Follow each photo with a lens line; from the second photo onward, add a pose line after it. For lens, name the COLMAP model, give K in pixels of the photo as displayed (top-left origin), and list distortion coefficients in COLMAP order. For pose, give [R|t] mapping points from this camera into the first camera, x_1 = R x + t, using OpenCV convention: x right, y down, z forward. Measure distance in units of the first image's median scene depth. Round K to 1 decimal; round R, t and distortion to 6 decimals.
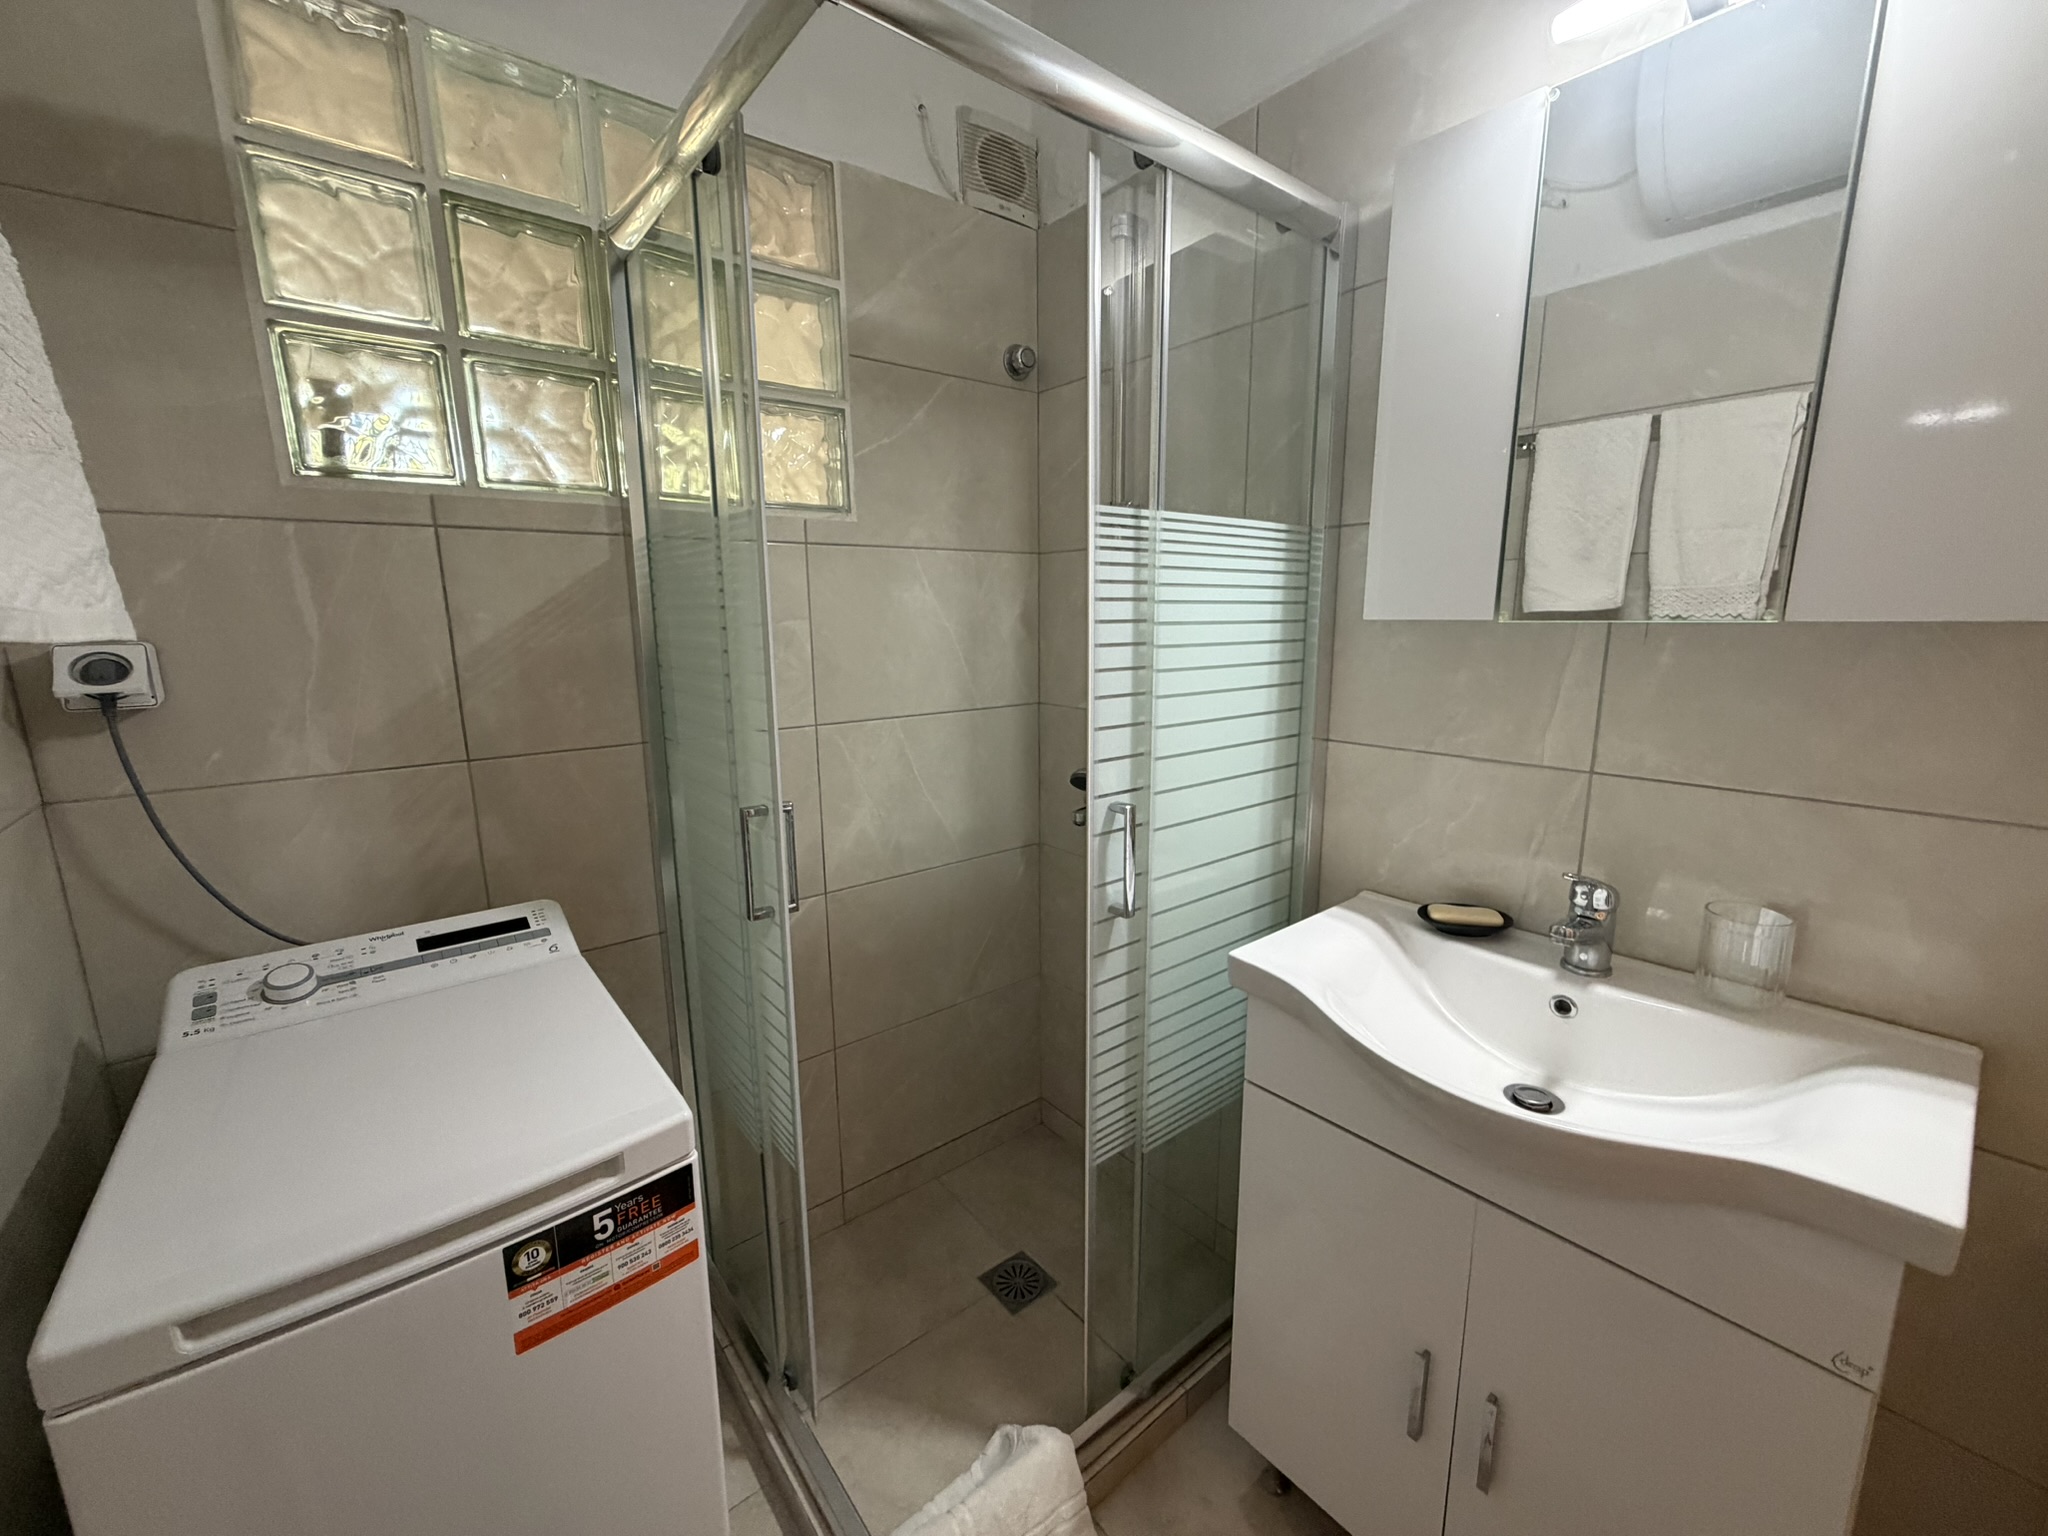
lens RADIAL K [[813.8, 0, 1022.4], [0, 813.8, 770.4], [0, 0, 1]] dist [0.001171, 0.001318]
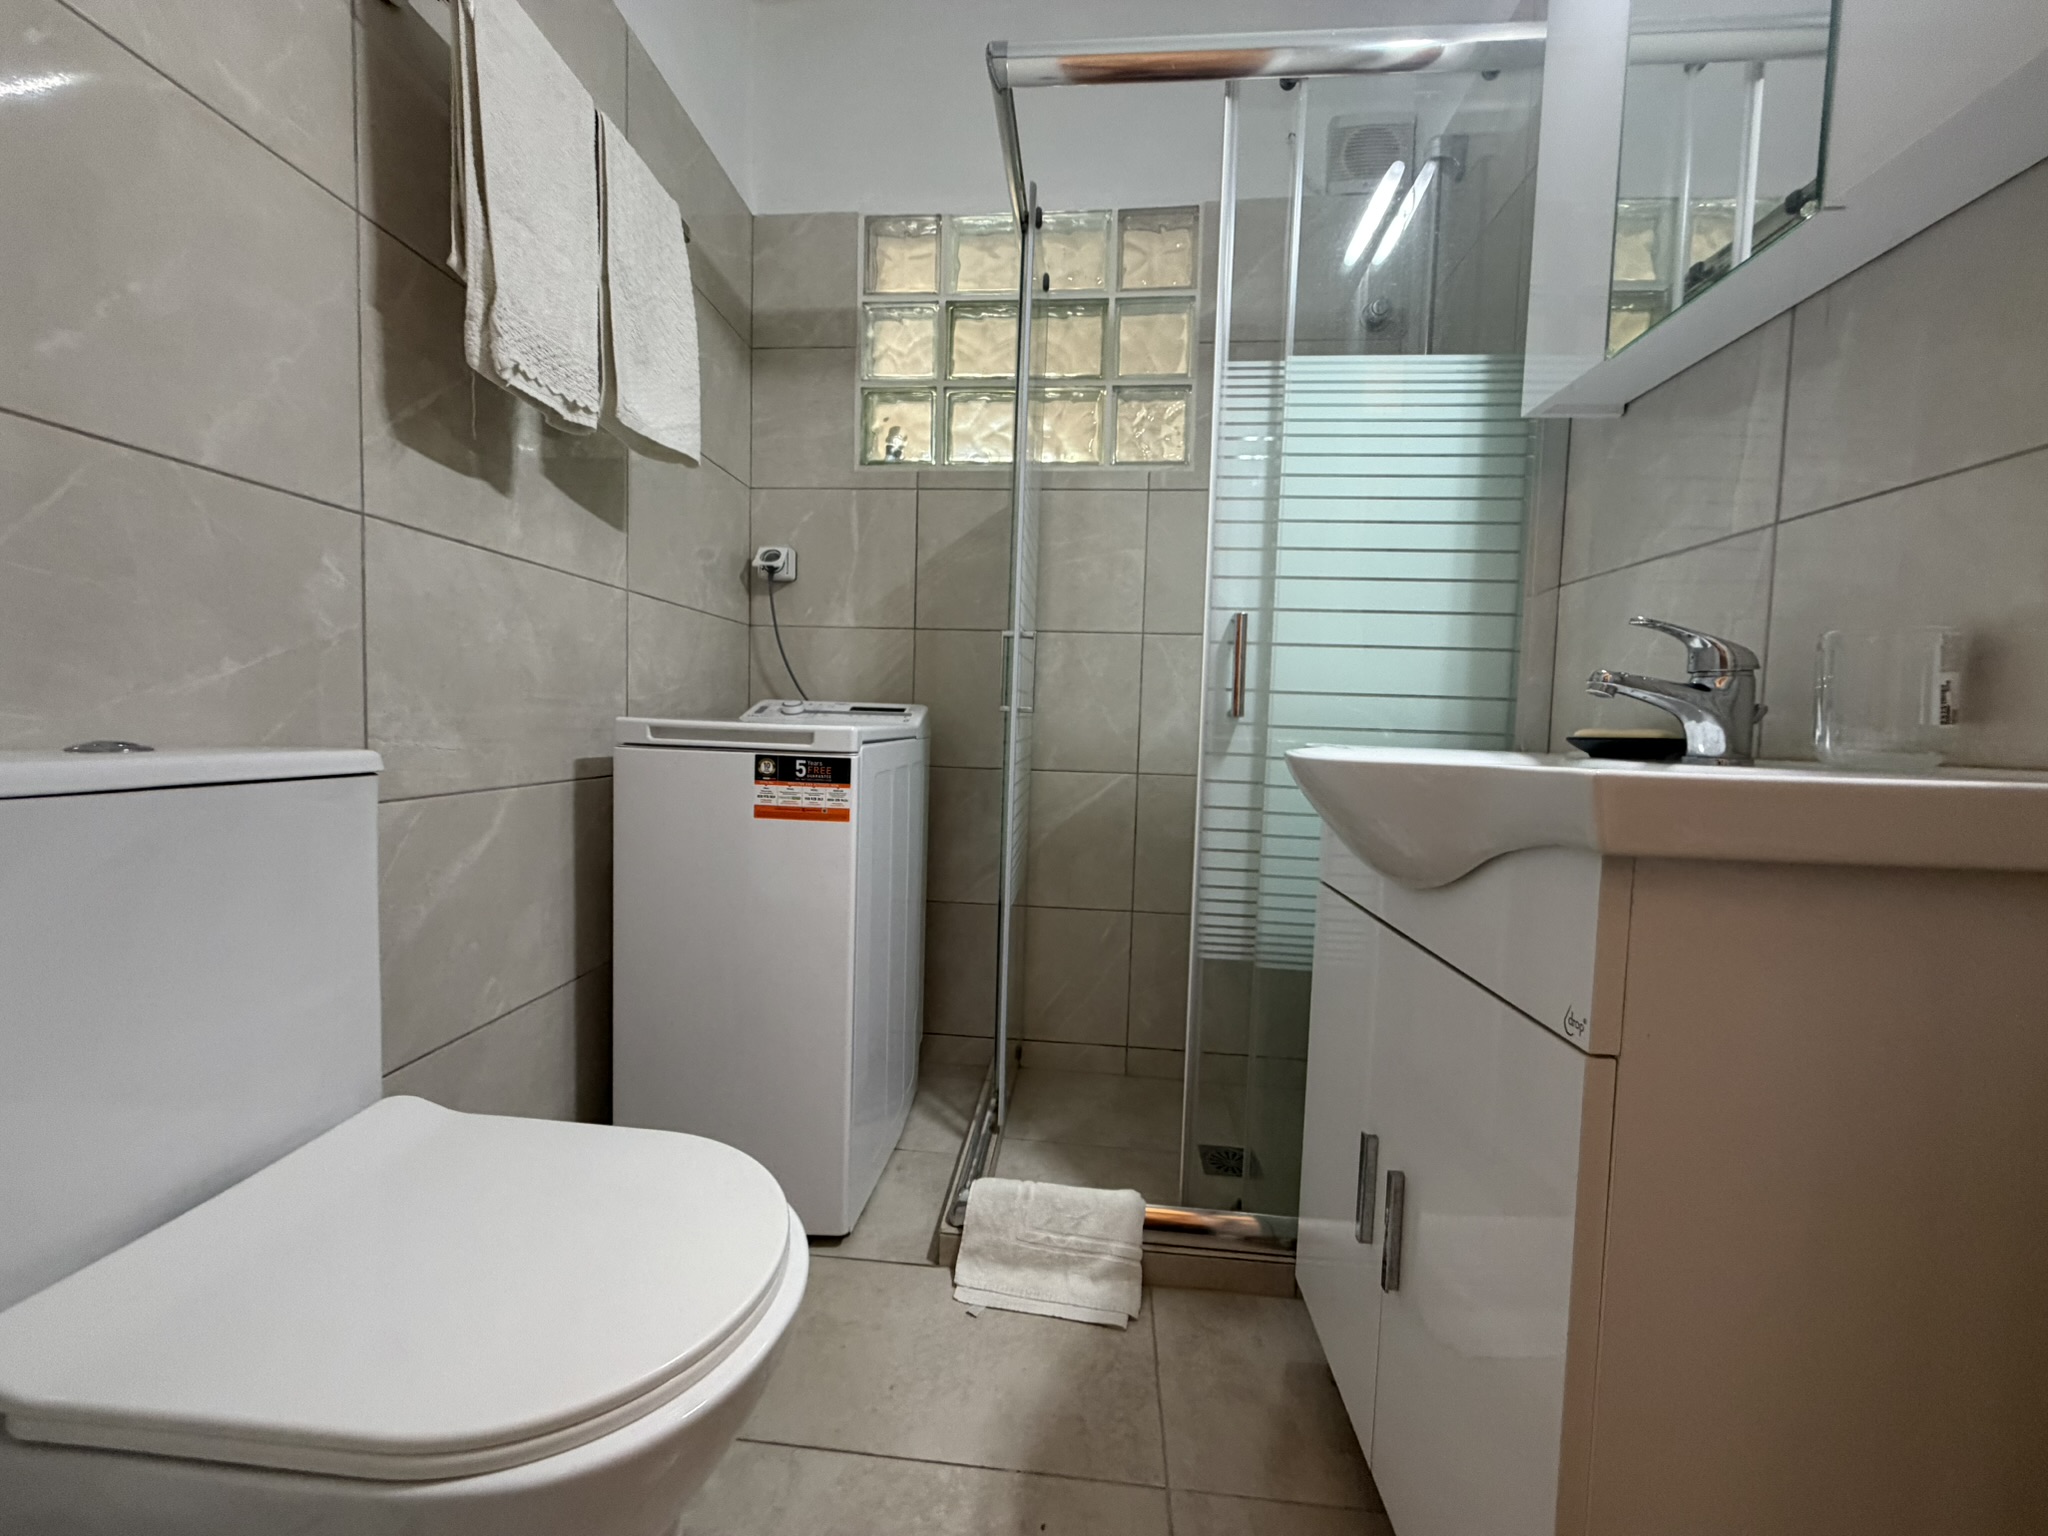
lens RADIAL K [[813.8, 0, 1023.5], [0, 813.8, 769.2], [0, 0, 1]] dist [0.001171, 0.001318]
pose [[0.719055, 0.073779, -0.691026, 0.714662], [-0.168275, 0.983243, -0.070123, 0.388059], [0.674273, 0.166705, 0.719421, 0.013416]]
